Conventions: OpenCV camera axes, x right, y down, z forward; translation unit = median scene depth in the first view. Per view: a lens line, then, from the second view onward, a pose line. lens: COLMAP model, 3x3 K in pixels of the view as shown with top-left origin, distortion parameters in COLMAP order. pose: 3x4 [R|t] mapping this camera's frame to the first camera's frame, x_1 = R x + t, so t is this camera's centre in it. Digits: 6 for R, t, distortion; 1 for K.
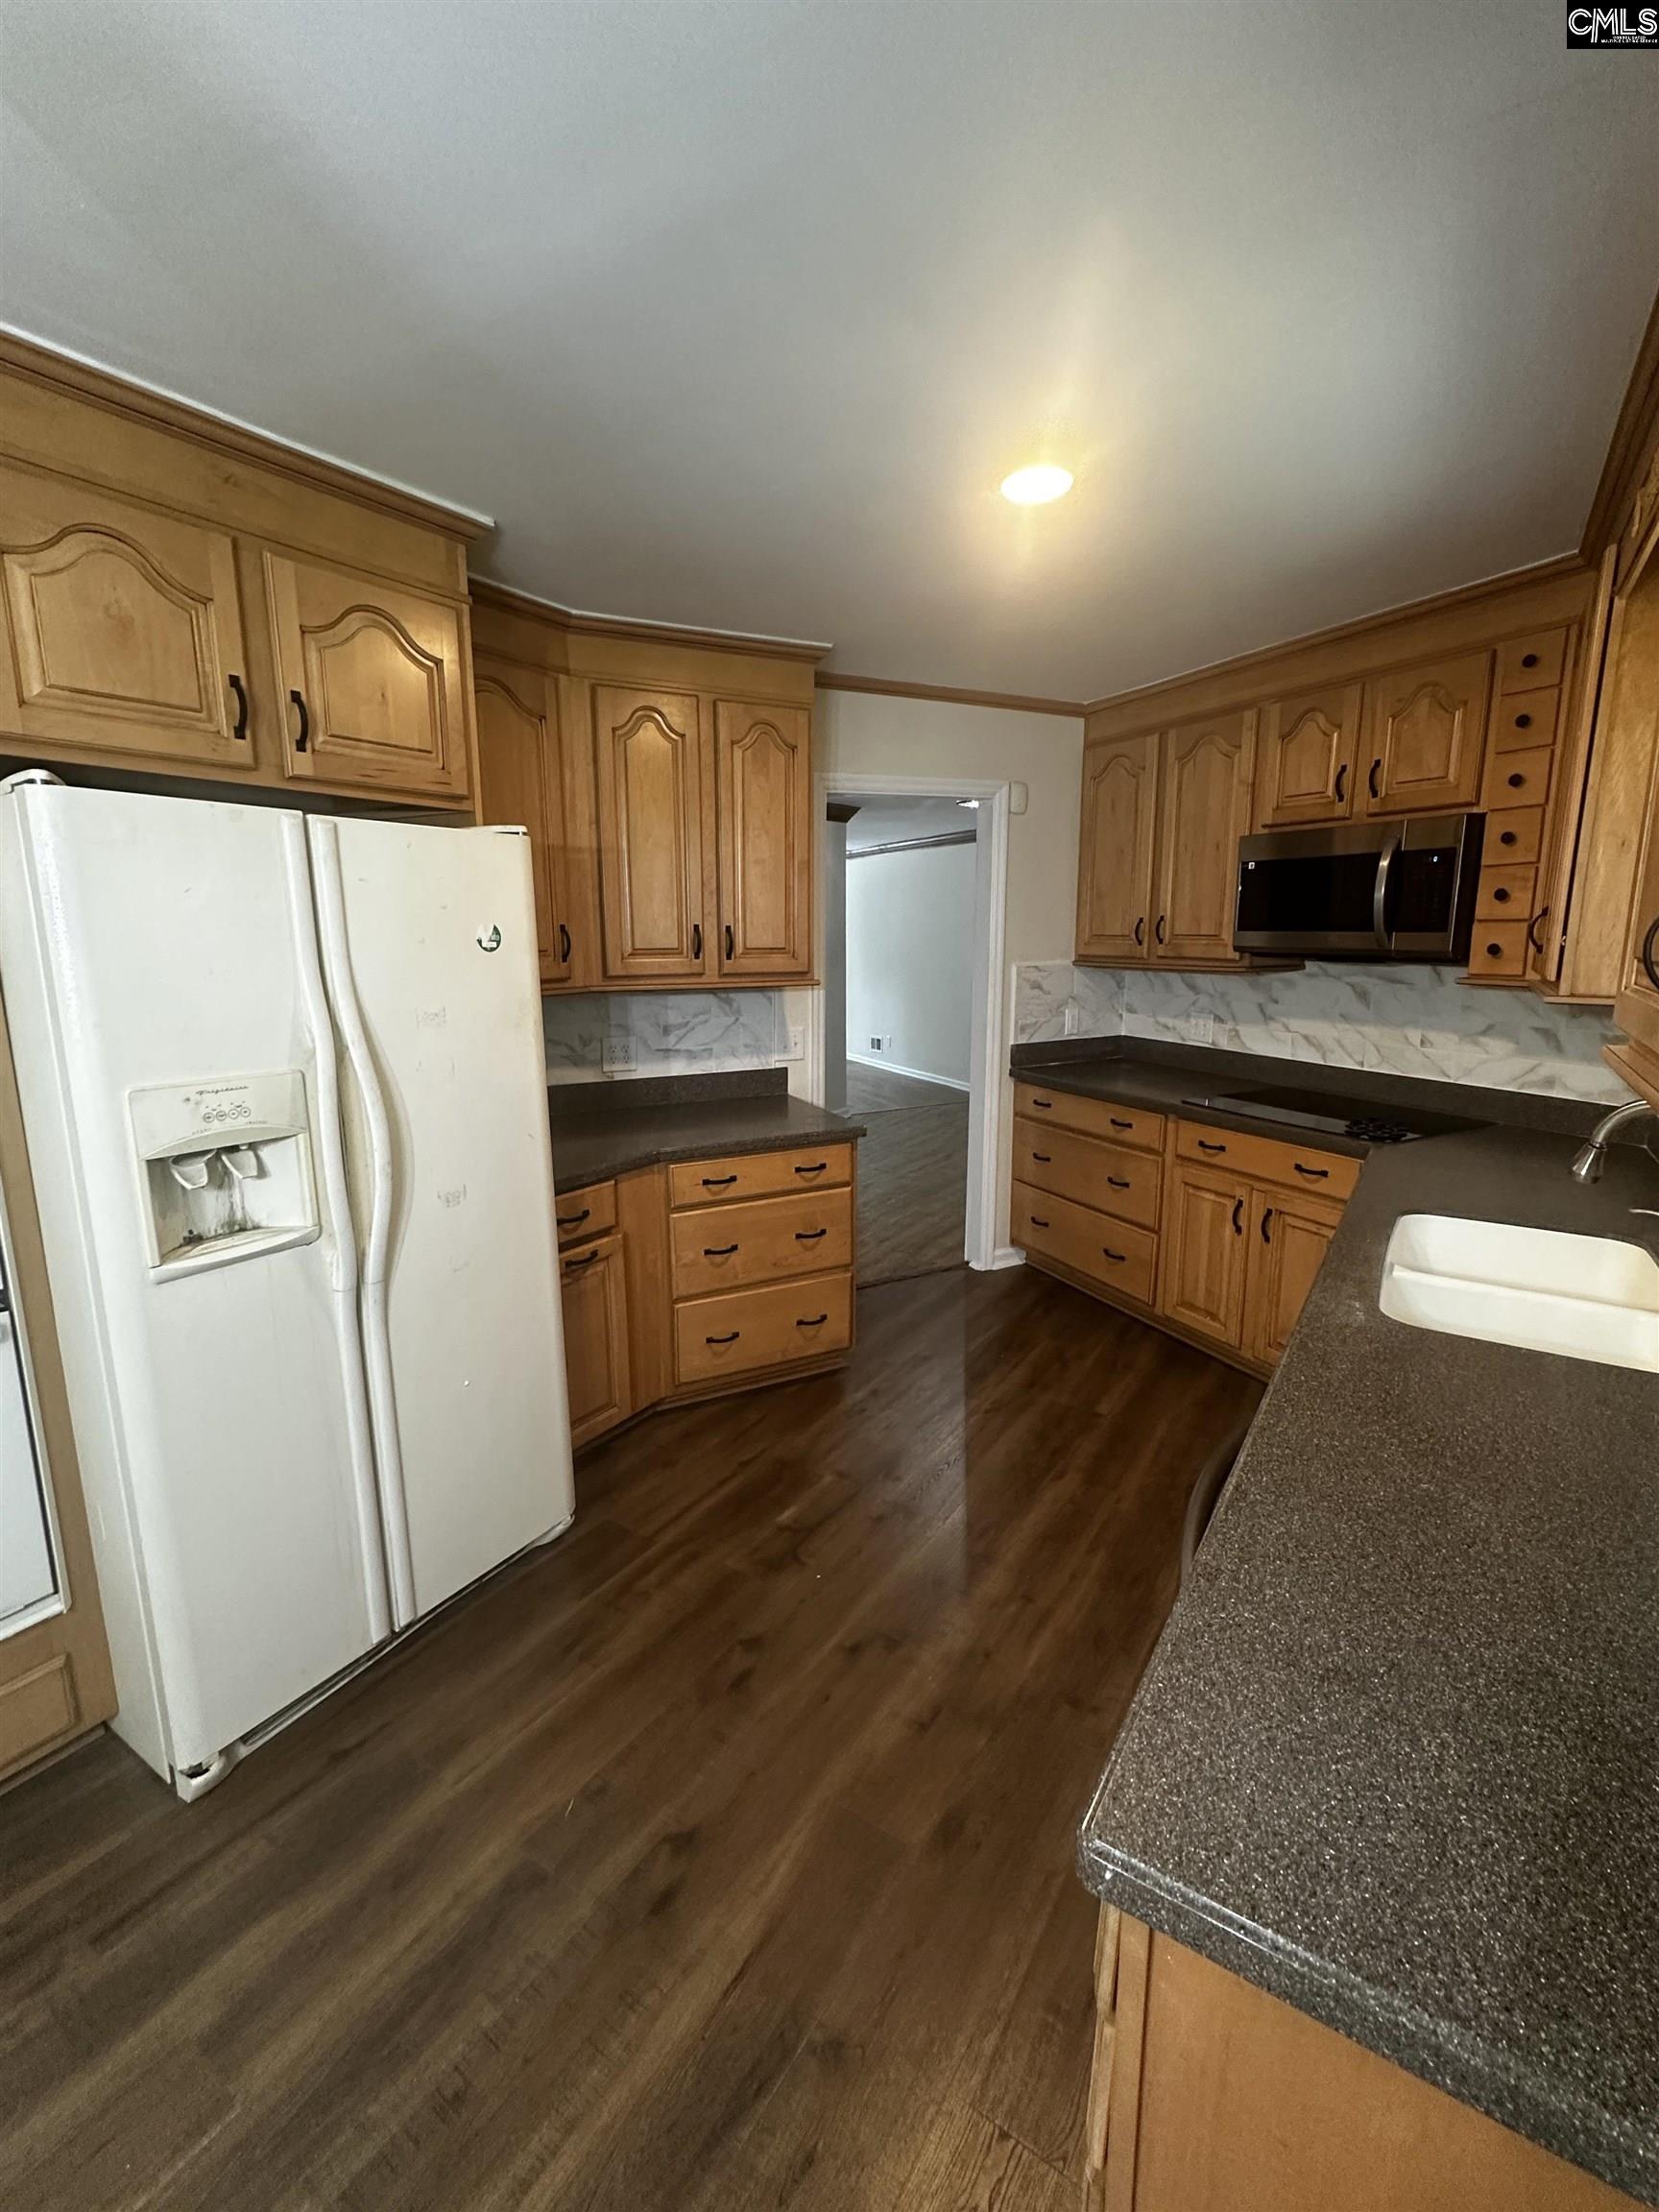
lens RADIAL K [[935.2, 0, 829.5], [0, 935.2, 1106.0], [0, 0, 1]] dist [-0.002157, -0.000256]
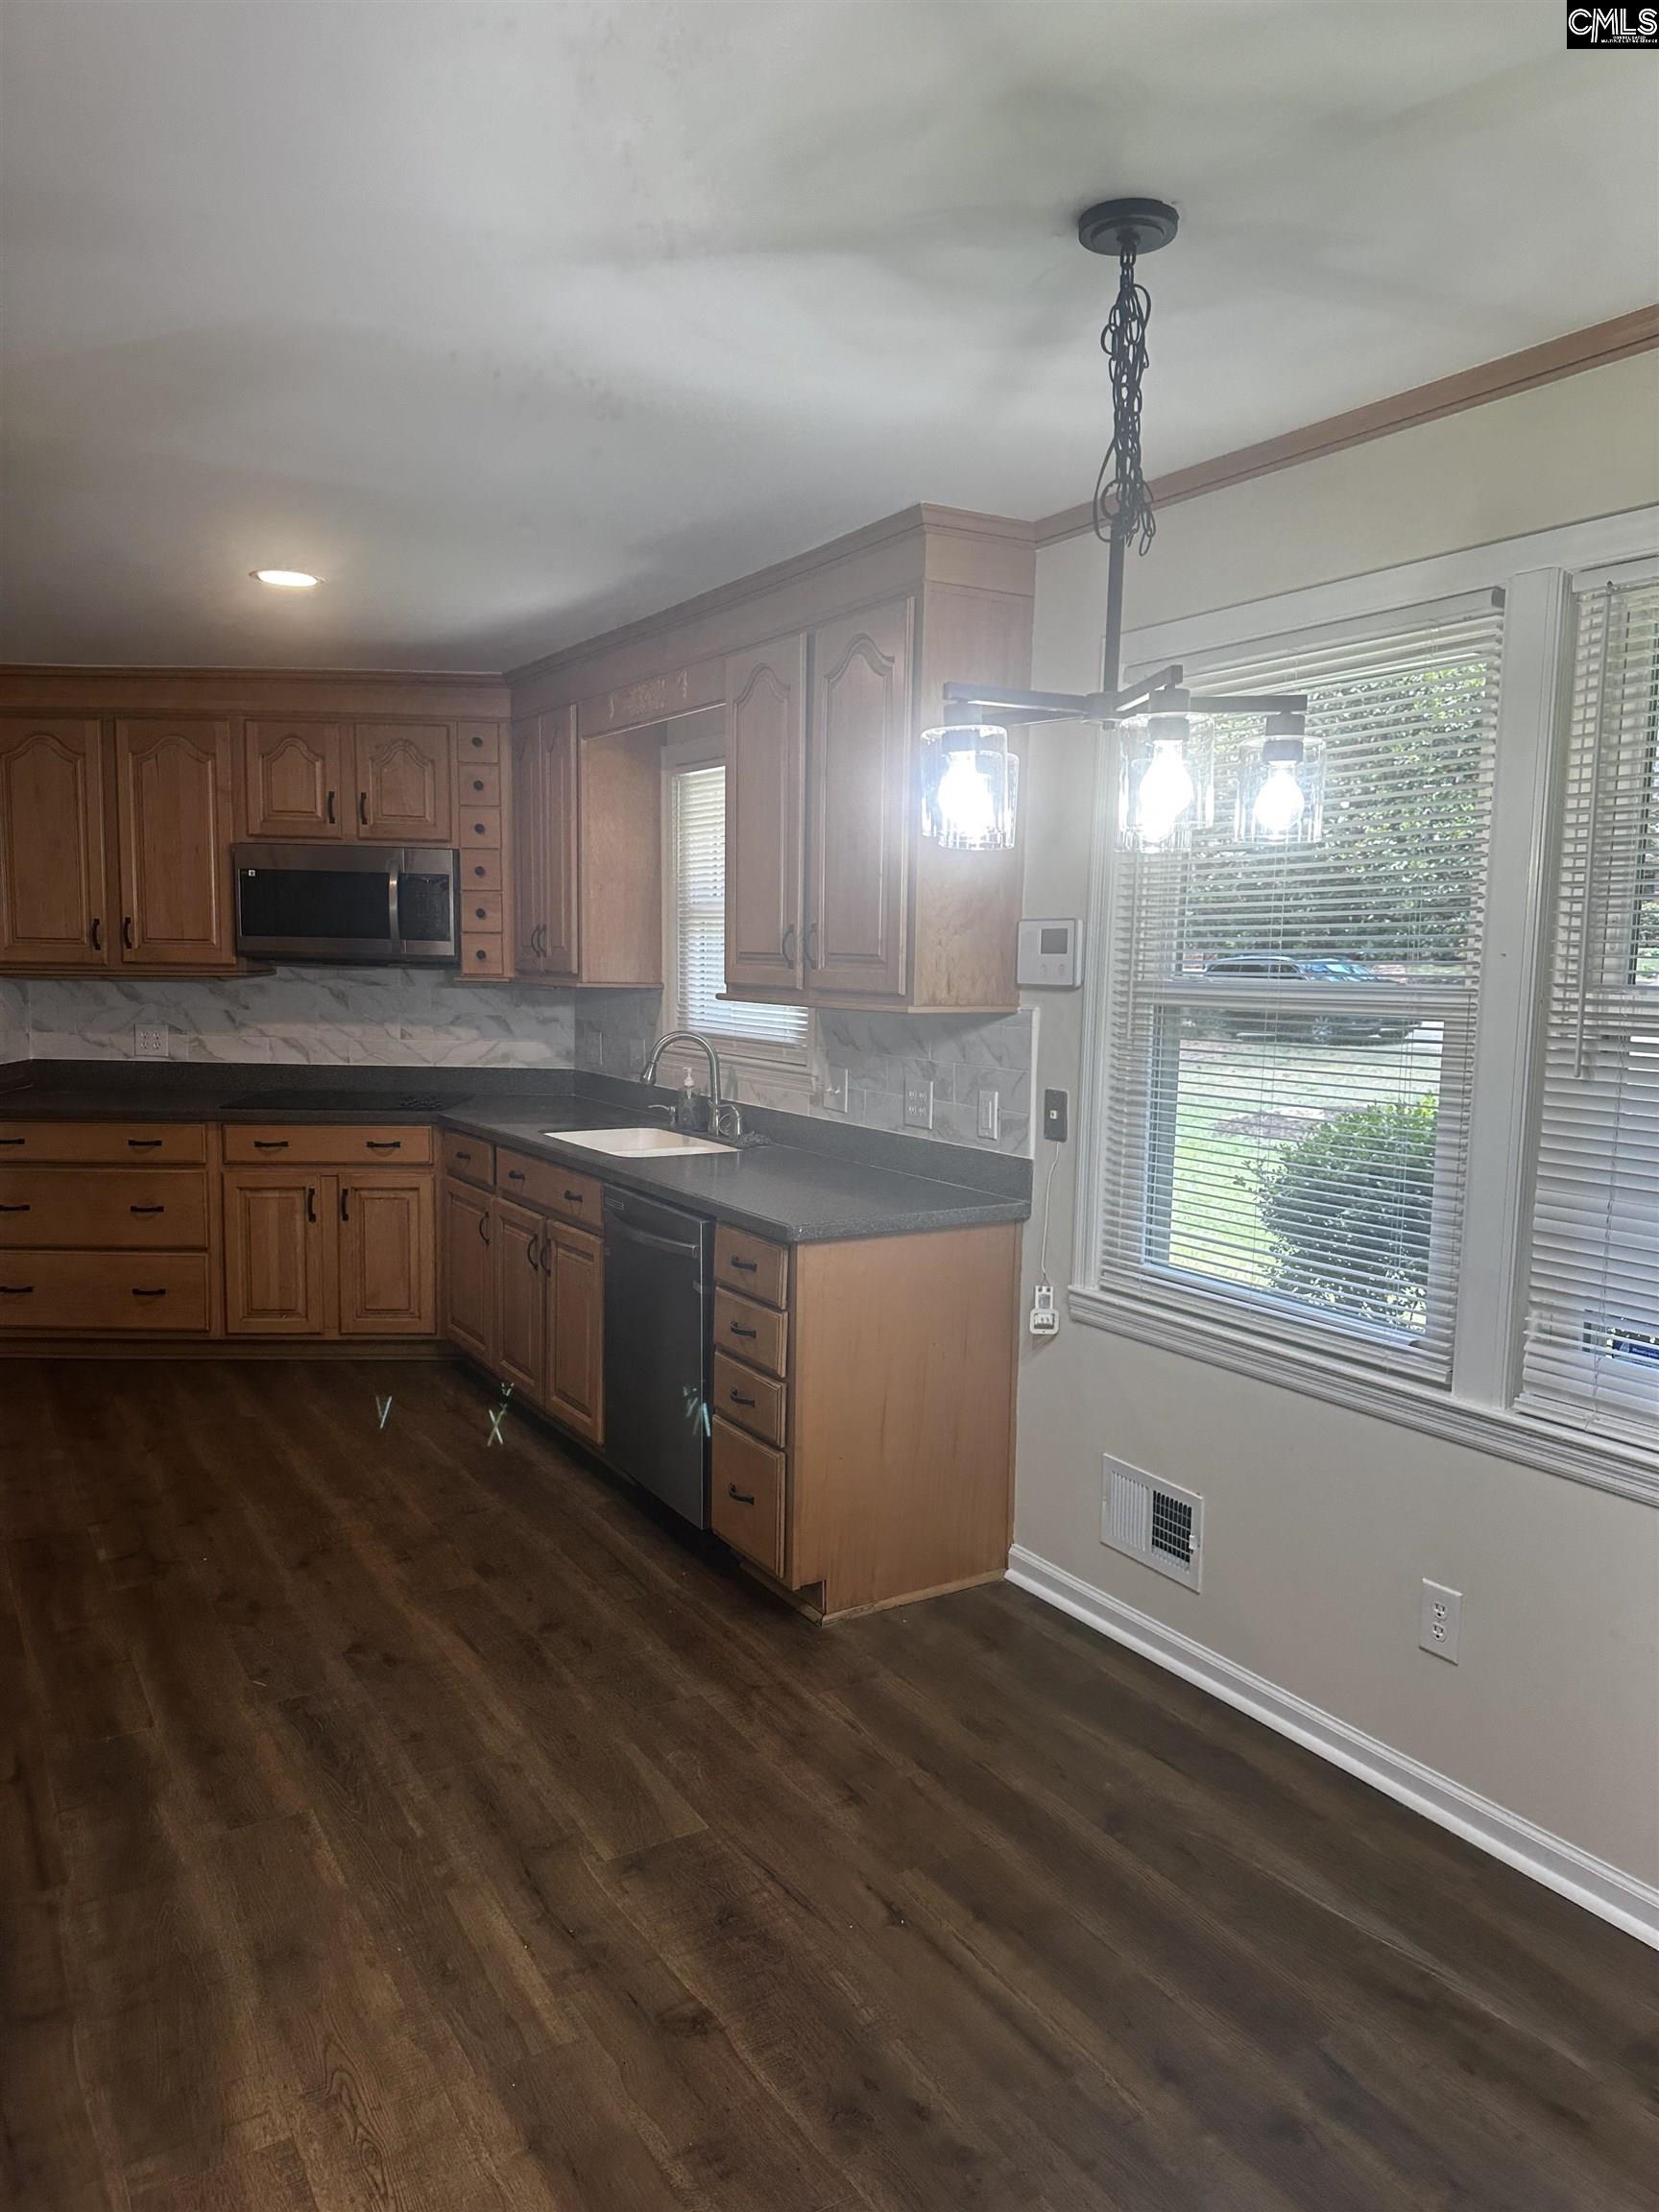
lens RADIAL K [[1521.1, 0, 829.5], [0, 1521.1, 1106.0], [0, 0, 1]] dist [-0.061230, -0.001469]
pose [[0.425118, -0.074396, 0.902076, -0.812108], [0.143108, 0.989606, 0.014173, 0.065436], [-0.893753, 0.123069, 0.431345, -0.256859]]
